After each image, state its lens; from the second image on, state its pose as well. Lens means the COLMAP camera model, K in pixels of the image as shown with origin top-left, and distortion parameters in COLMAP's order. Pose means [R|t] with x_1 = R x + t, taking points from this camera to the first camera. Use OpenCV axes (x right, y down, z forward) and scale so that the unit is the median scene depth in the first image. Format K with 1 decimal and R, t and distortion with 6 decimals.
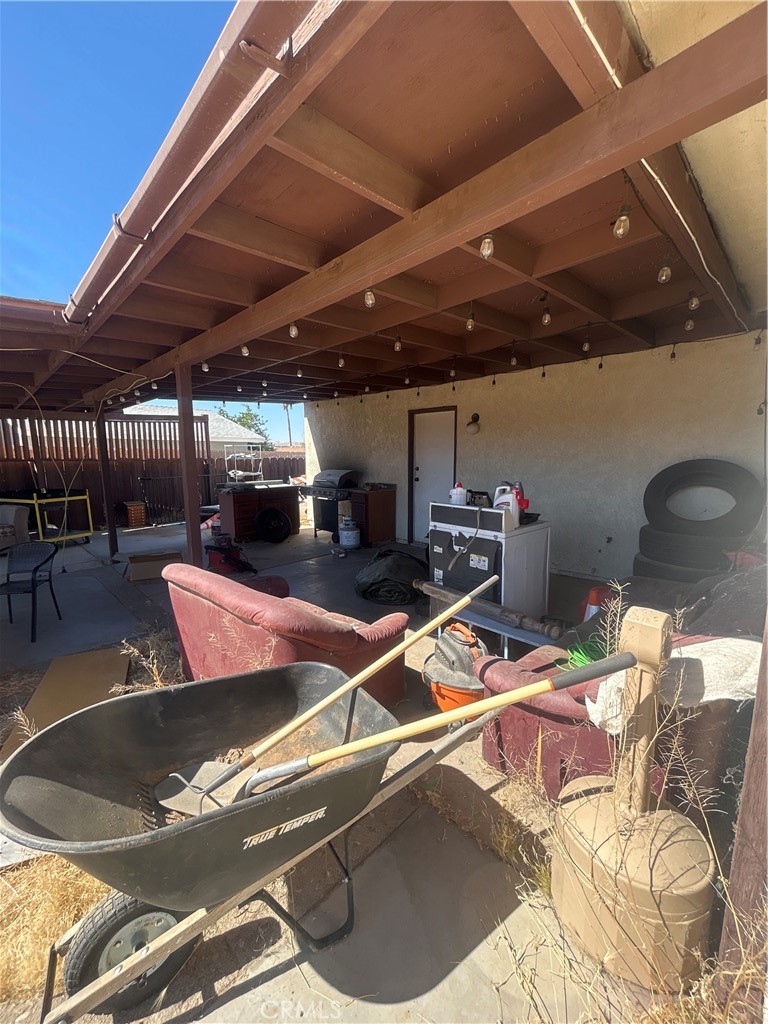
lens RADIAL K [[415.1, 0, 384.3], [0, 415.1, 515.3], [0, 0, 1]] dist [0.001043, 0.000834]
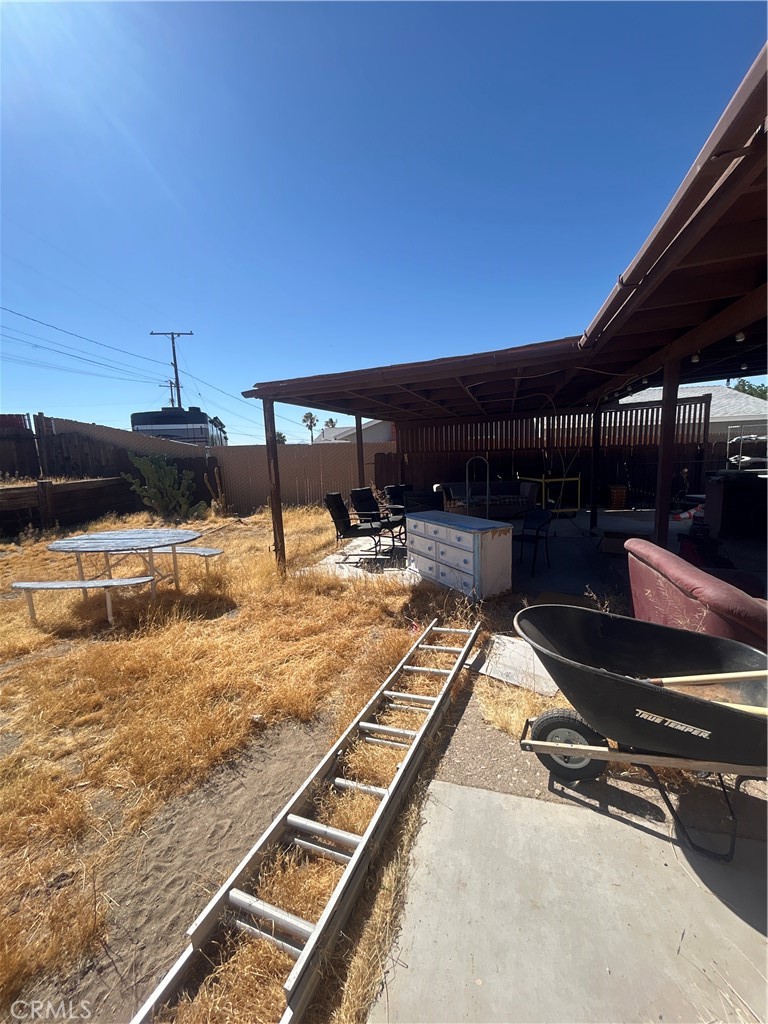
lens RADIAL K [[532.3, 0, 335.7], [0, 532.3, 519.3], [0, 0, 1]] dist [-0.002028, 0.001135]
pose [[0.490008, 0.111381, -0.864573, 0.335199], [-0.090749, 0.992932, 0.076484, 0.022023], [0.866981, 0.040981, 0.496653, -0.436235]]
